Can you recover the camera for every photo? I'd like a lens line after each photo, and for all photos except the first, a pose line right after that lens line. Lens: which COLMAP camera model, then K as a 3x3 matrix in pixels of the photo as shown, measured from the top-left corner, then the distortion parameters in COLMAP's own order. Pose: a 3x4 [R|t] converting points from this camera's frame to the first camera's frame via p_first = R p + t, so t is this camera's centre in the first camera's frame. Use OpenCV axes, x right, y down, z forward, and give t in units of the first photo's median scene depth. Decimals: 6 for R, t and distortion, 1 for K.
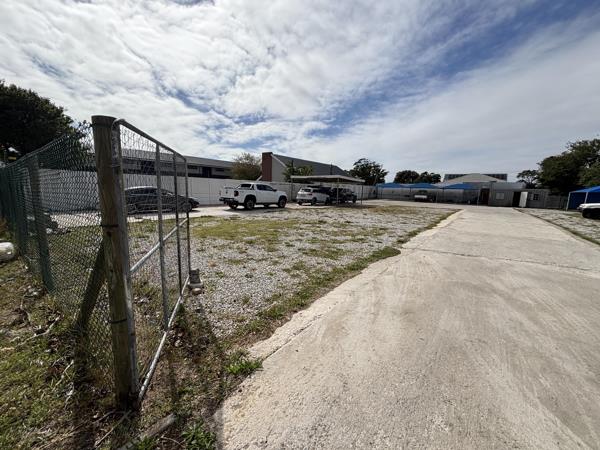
lens RADIAL K [[241.7, 0, 298.2], [0, 241.7, 218.9], [0, 0, 1]] dist [-0.008416, 0.001037]
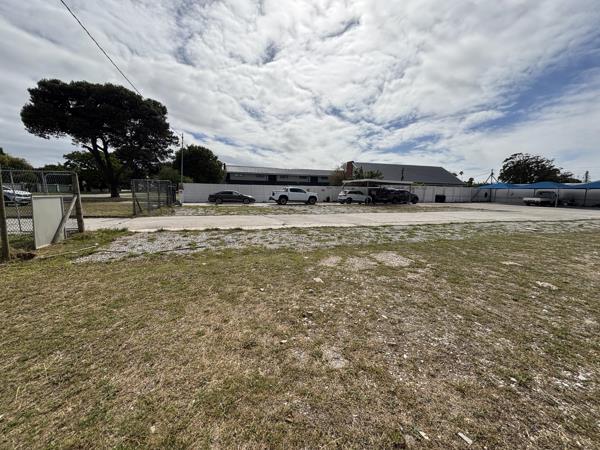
lens RADIAL K [[241.7, 0, 298.9], [0, 241.7, 218.1], [0, 0, 1]] dist [-0.008416, 0.001037]
pose [[0.822757, 0.046050, -0.566525, 0.312176], [-0.061238, 0.998093, -0.007804, 0.023886], [0.565085, 0.041113, 0.824008, -0.101434]]
